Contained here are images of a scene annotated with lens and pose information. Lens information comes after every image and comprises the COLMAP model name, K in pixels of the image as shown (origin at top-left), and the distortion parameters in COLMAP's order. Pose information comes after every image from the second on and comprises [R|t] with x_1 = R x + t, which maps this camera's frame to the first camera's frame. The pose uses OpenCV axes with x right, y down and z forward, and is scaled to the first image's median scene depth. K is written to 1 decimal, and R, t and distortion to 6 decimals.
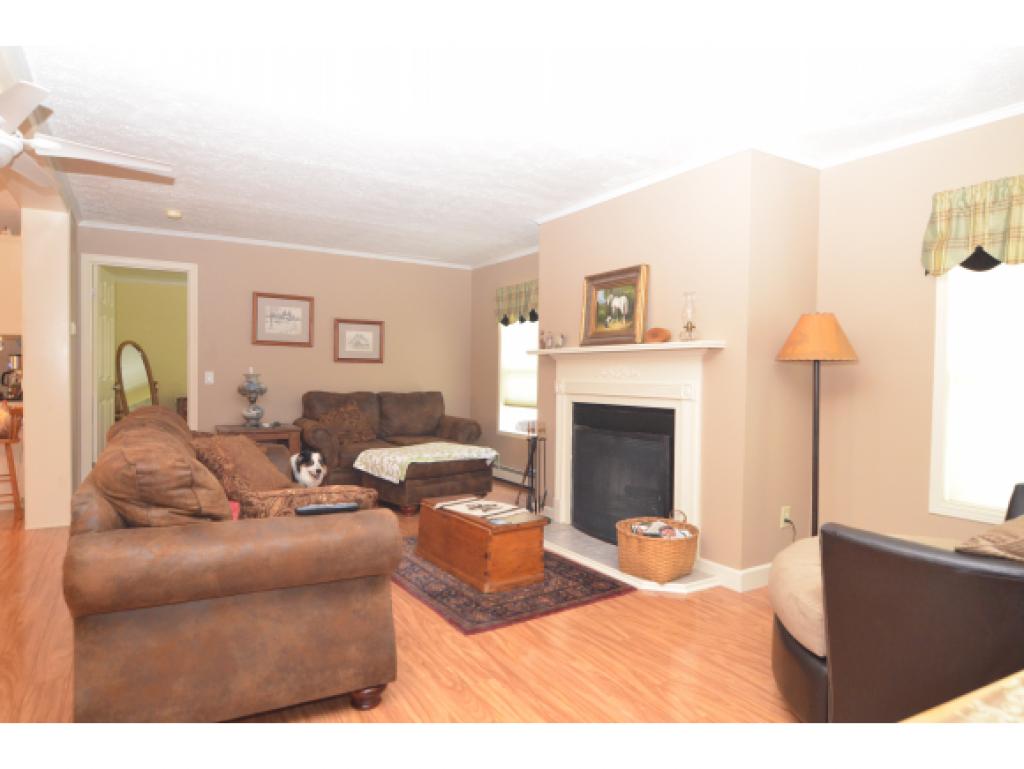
lens RADIAL K [[597.2, 0, 511.9], [0, 597.2, 387.6], [0, 0, 1]] dist [-0.003140, -0.008750]
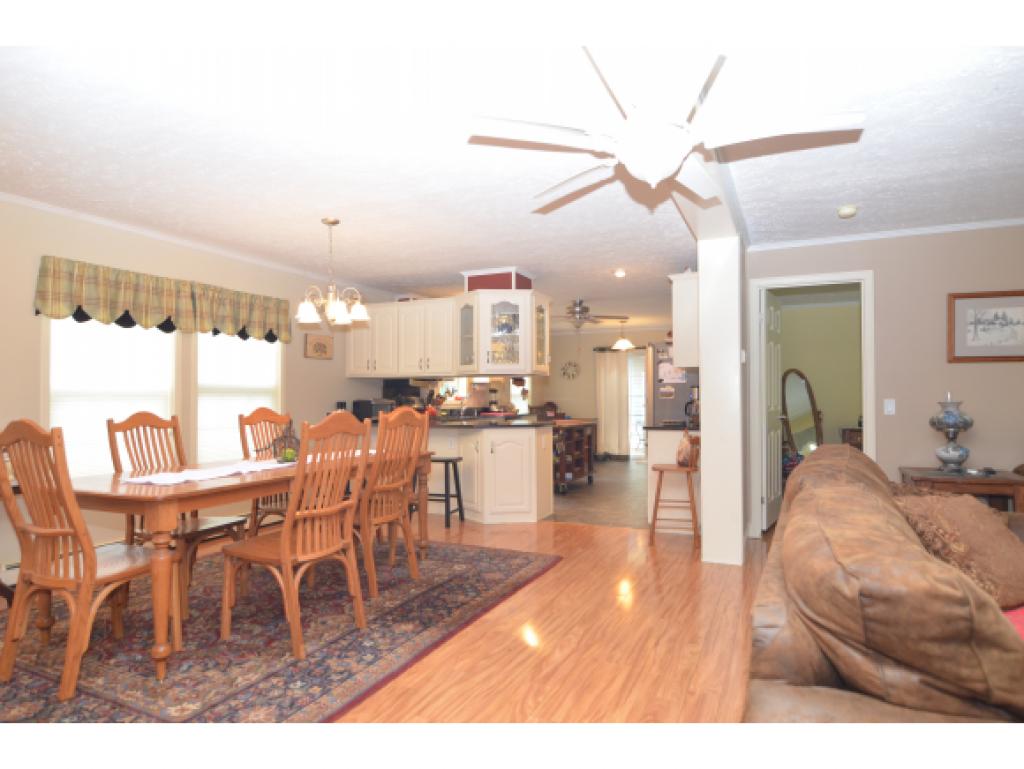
lens RADIAL K [[597.2, 0, 511.9], [0, 597.2, 391.7], [0, 0, 1]] dist [-0.003140, -0.008750]
pose [[0.538918, -0.024799, -0.841993, -0.125905], [-0.008444, 0.999357, -0.034839, -0.005651], [0.842316, 0.025885, 0.538363, 0.163269]]
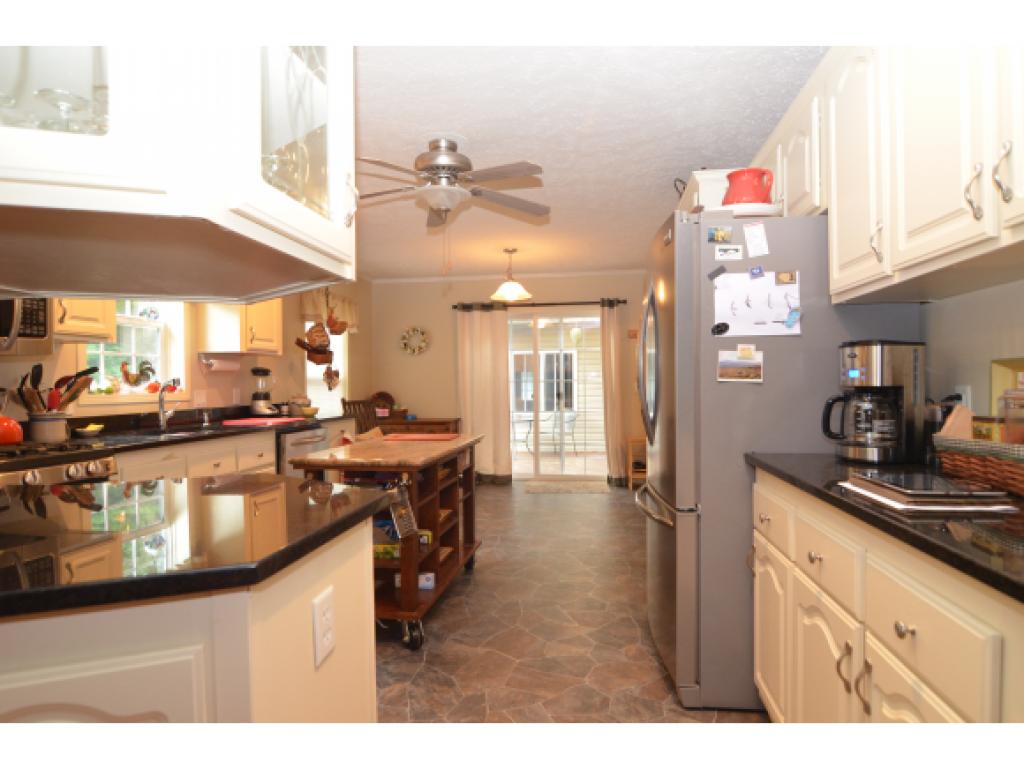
lens RADIAL K [[558.4, 0, 511.9], [0, 558.4, 386.9], [0, 0, 1]] dist [-0.004897, -0.000462]
pose [[0.753431, -0.019282, -0.657244, -0.708858], [0.006701, 0.999743, -0.021649, -0.023477], [0.657493, 0.011907, 0.753367, 0.600901]]
